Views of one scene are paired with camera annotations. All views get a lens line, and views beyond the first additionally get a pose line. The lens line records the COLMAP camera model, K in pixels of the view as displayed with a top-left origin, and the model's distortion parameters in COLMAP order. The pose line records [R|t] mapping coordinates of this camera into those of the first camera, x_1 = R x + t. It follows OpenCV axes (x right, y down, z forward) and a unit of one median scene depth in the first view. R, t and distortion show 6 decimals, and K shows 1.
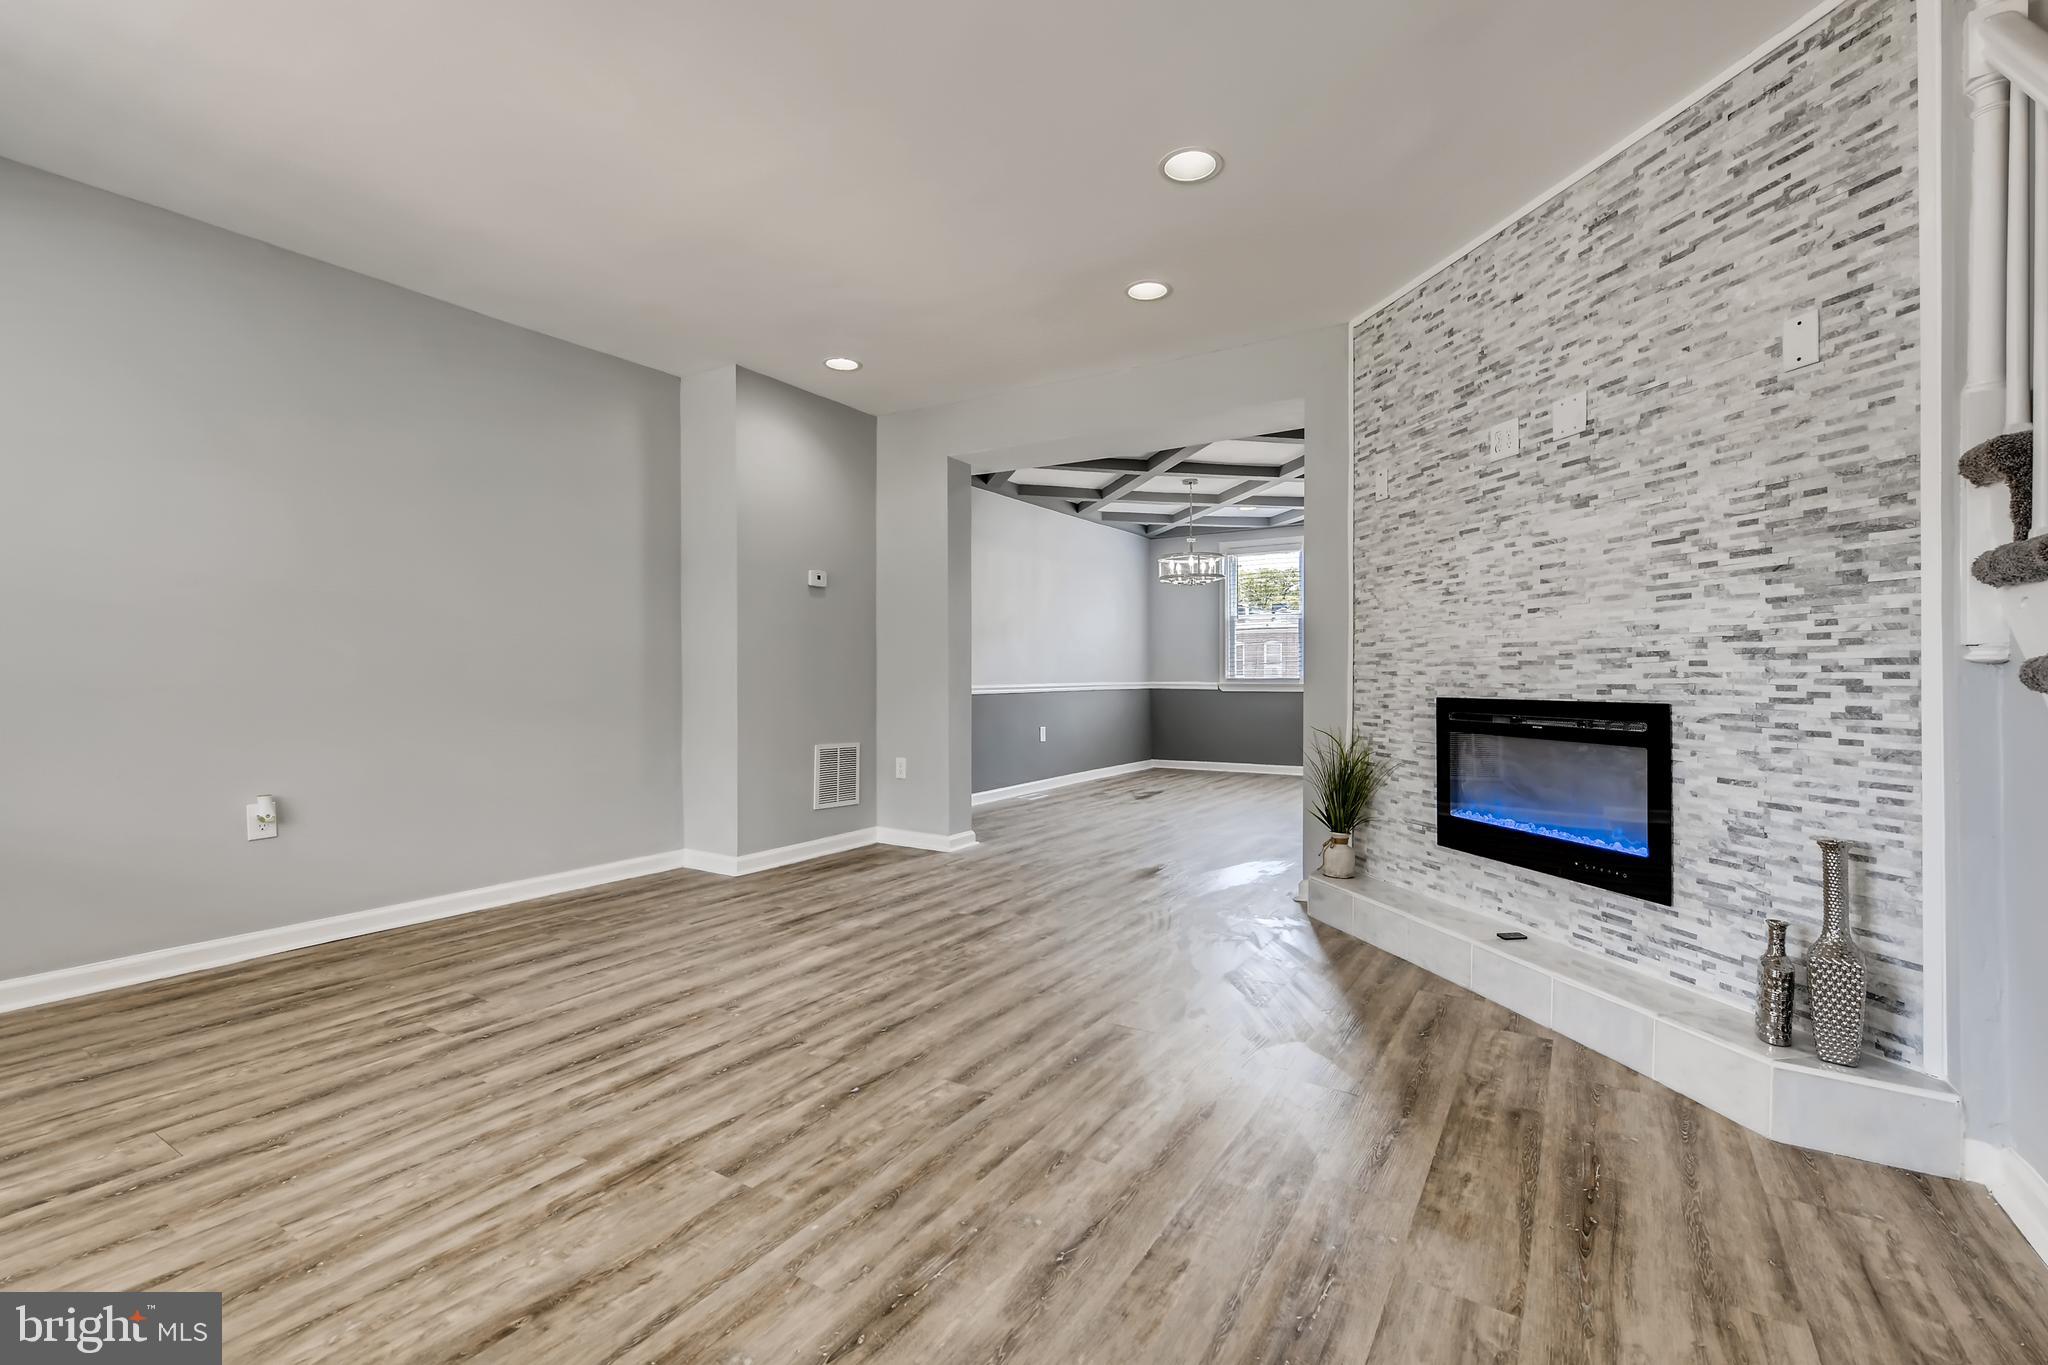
lens RADIAL K [[877.9, 0, 1028.3], [0, 877.9, 676.7], [0, 0, 1]] dist [0.002833, -0.000828]
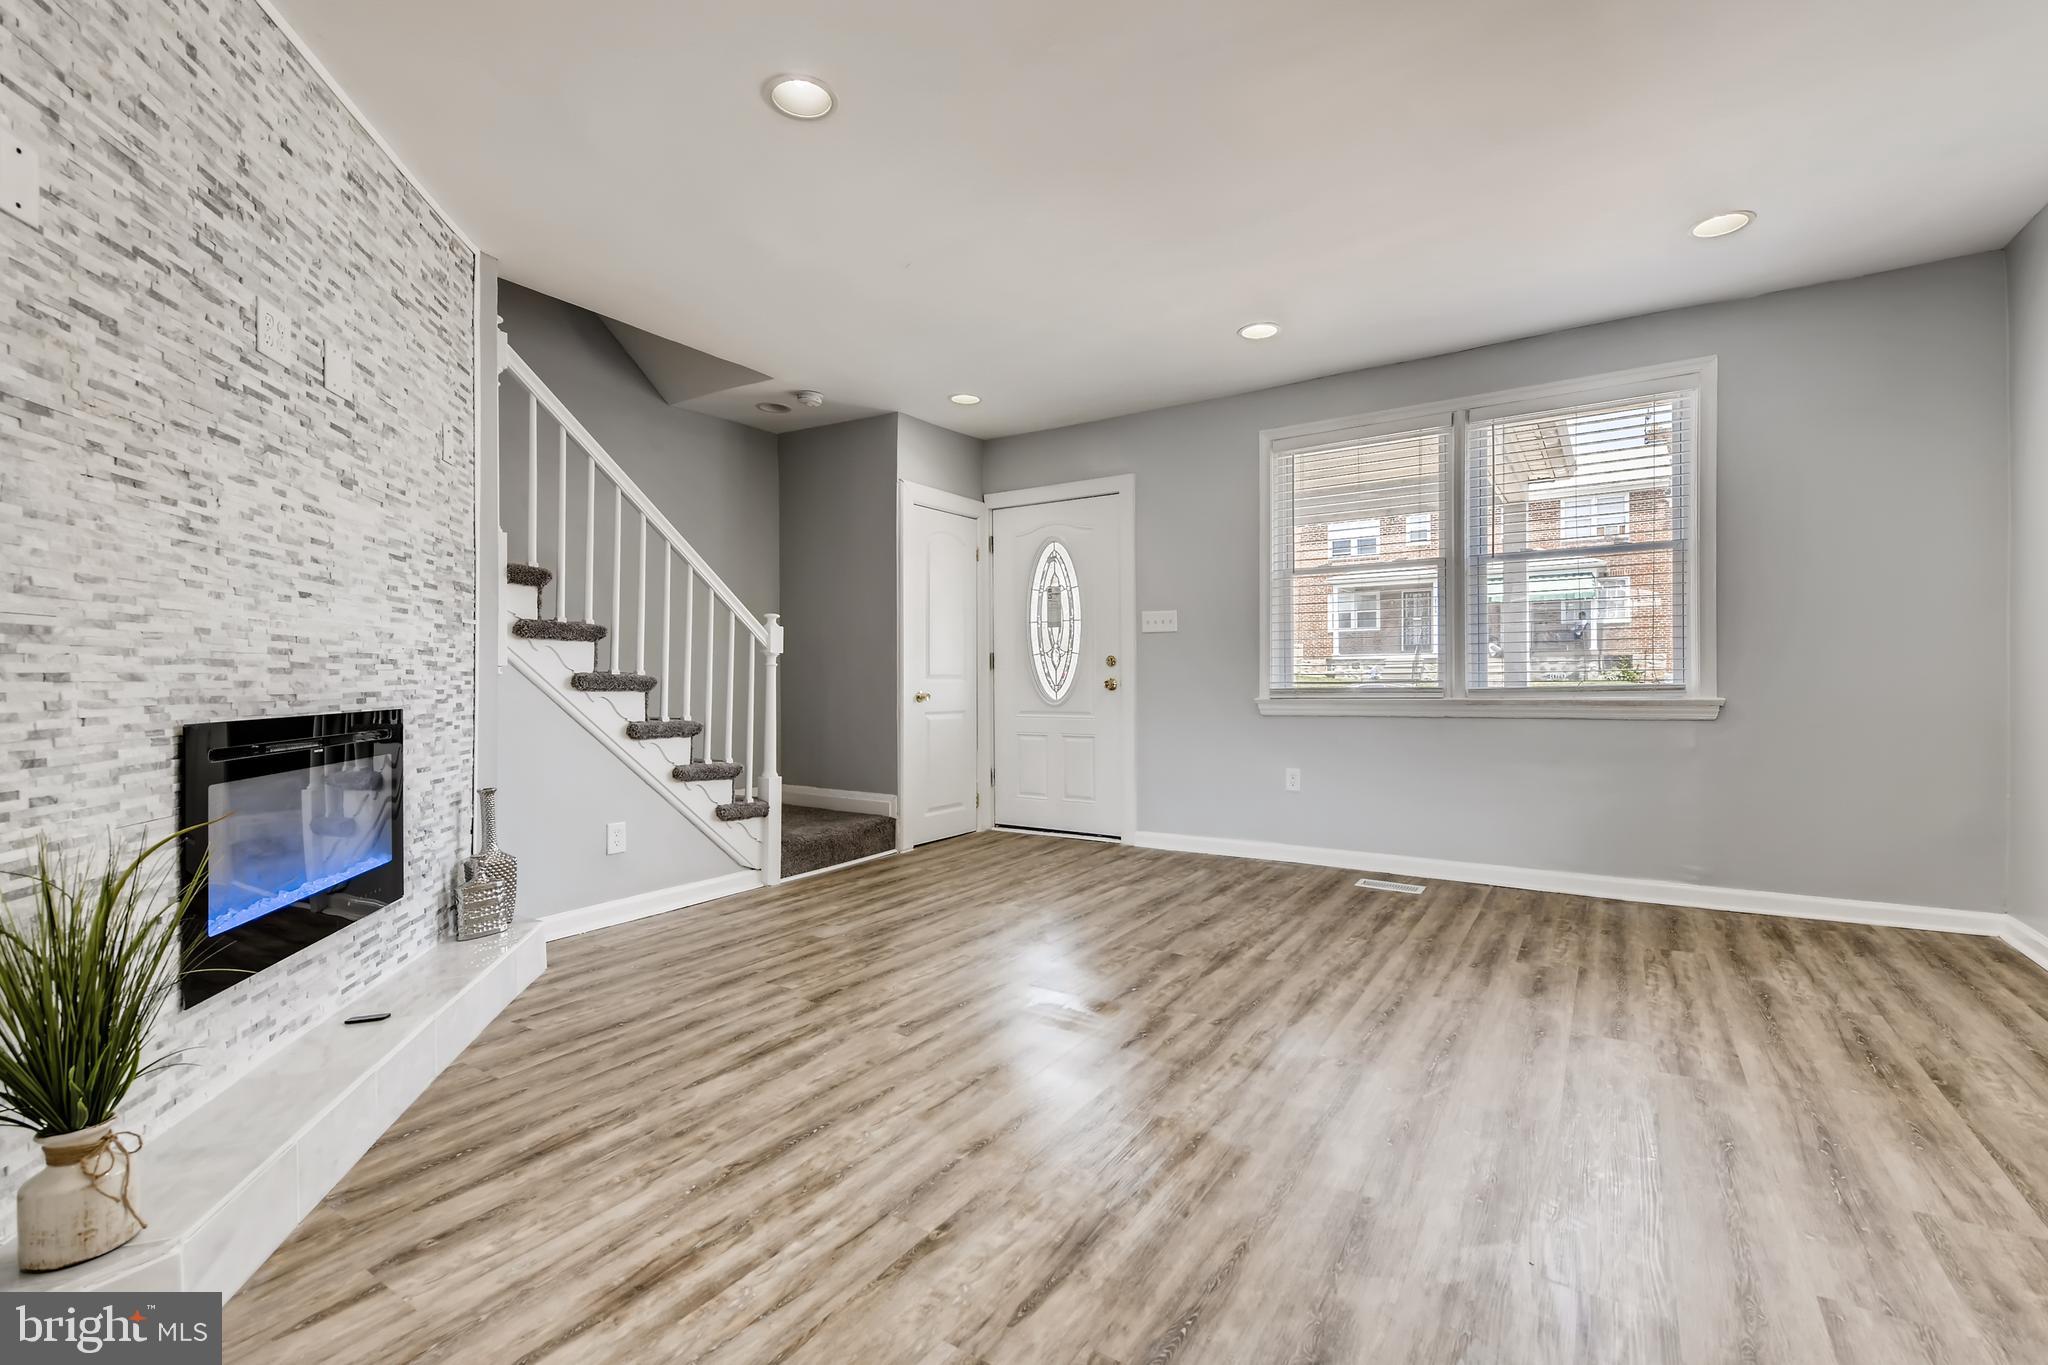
lens RADIAL K [[877.9, 0, 1014.0], [0, 877.9, 667.0], [0, 0, 1]] dist [0.002833, -0.000828]
pose [[-0.999514, 0.010233, 0.029435, -0.045337], [0.009809, 0.999847, -0.014506, 0.002019], [-0.029578, -0.014211, -0.999461, 1.762072]]
